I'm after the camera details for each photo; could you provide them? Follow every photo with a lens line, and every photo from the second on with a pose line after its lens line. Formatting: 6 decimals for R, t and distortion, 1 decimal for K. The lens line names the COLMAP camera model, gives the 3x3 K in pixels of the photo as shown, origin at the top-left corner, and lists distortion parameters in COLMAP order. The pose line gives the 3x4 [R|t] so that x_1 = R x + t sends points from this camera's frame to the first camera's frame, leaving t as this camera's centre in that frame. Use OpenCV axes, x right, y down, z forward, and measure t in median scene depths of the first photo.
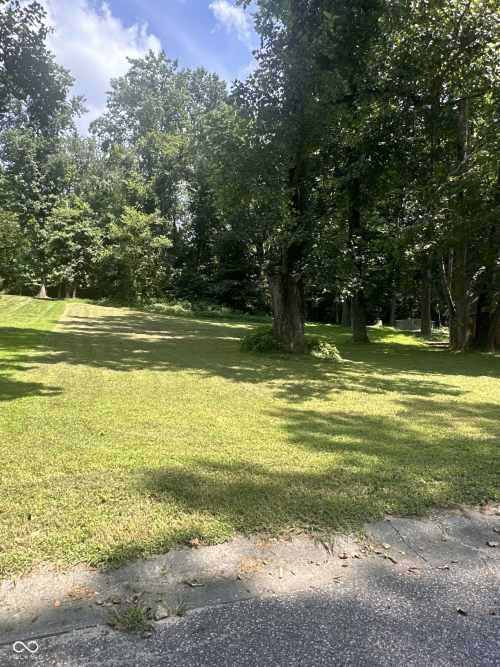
lens RADIAL K [[446.7, 0, 250.3], [0, 446.7, 330.8], [0, 0, 1]] dist [-0.000828, 0.000007]
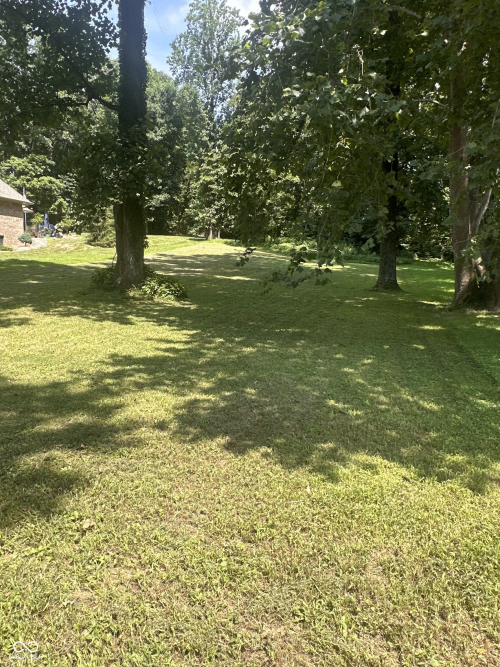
lens RADIAL K [[446.7, 0, 250.4], [0, 446.7, 335.1], [0, 0, 1]] dist [-0.000828, 0.000007]
pose [[0.827373, 0.104992, -0.551752, 0.295449], [-0.029201, 0.989085, 0.144424, -0.000297], [0.560893, -0.103381, 0.821408, 0.129574]]
